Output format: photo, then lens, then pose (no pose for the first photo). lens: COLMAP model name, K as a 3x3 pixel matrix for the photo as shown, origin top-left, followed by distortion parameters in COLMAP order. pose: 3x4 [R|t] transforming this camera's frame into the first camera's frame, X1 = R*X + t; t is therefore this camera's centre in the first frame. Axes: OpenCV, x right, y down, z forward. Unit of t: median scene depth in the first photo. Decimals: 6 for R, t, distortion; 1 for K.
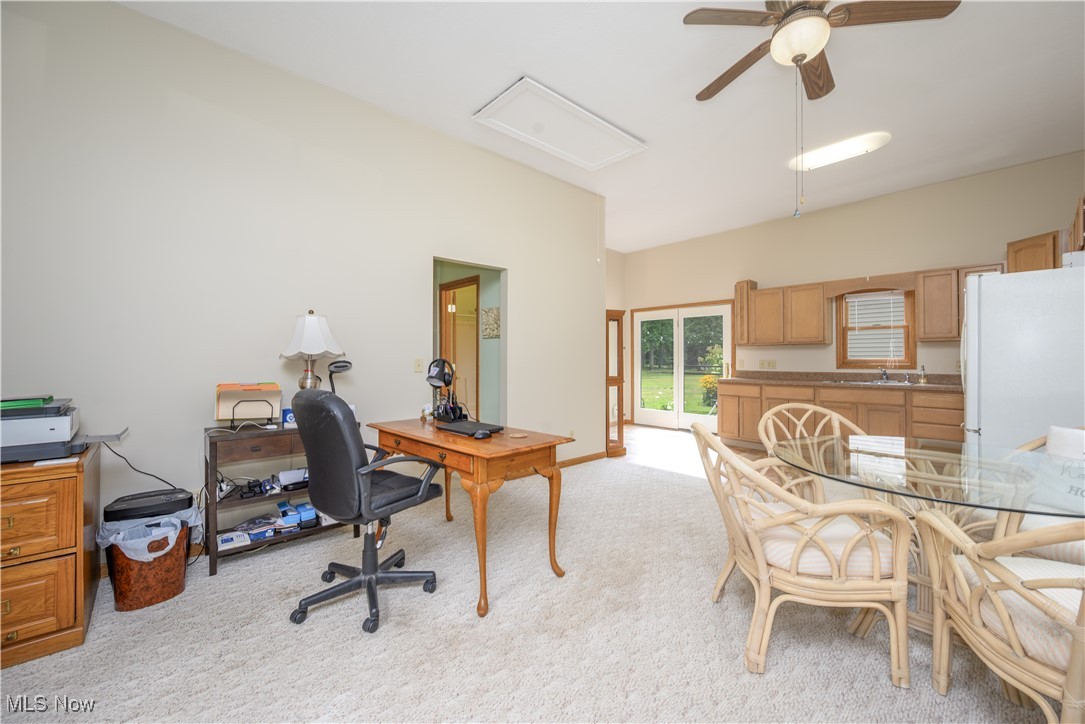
lens RADIAL K [[433.1, 0, 545.4], [0, 433.1, 356.1], [0, 0, 1]] dist [0.001571, 0.000333]
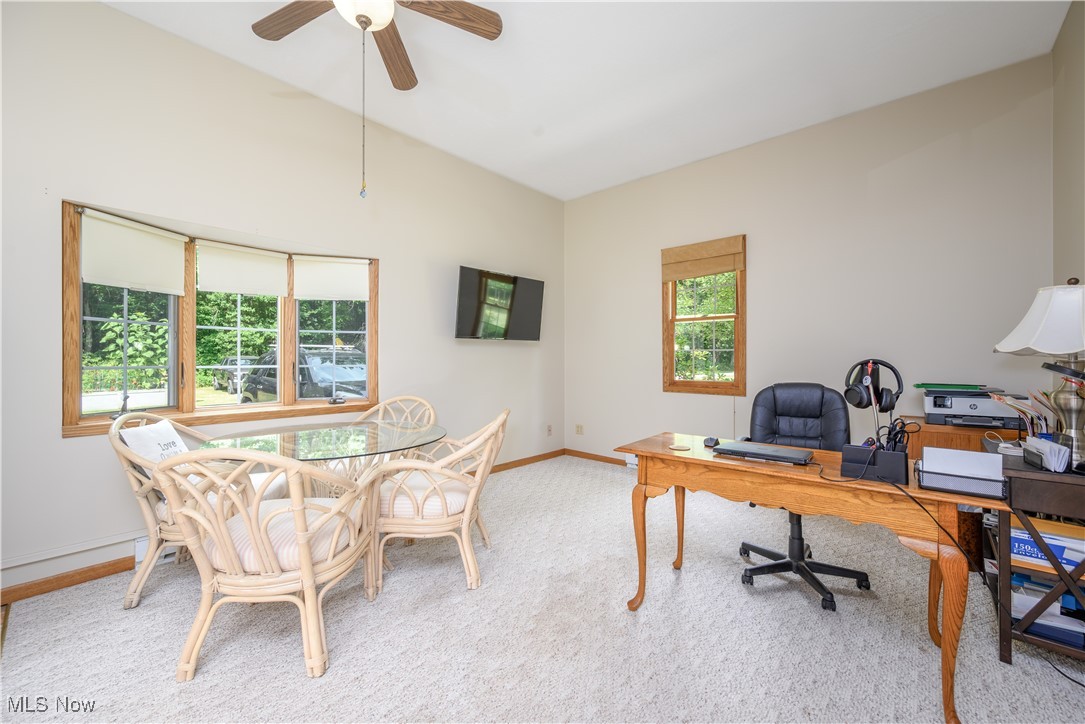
lens RADIAL K [[433.1, 0, 545.4], [0, 433.1, 356.1], [0, 0, 1]] dist [0.001571, 0.000333]
pose [[-0.993455, 0.000652, -0.114219, 0.145441], [0.002025, 0.999927, -0.011897, 0.005315], [0.114203, -0.012051, -0.993384, 0.874668]]
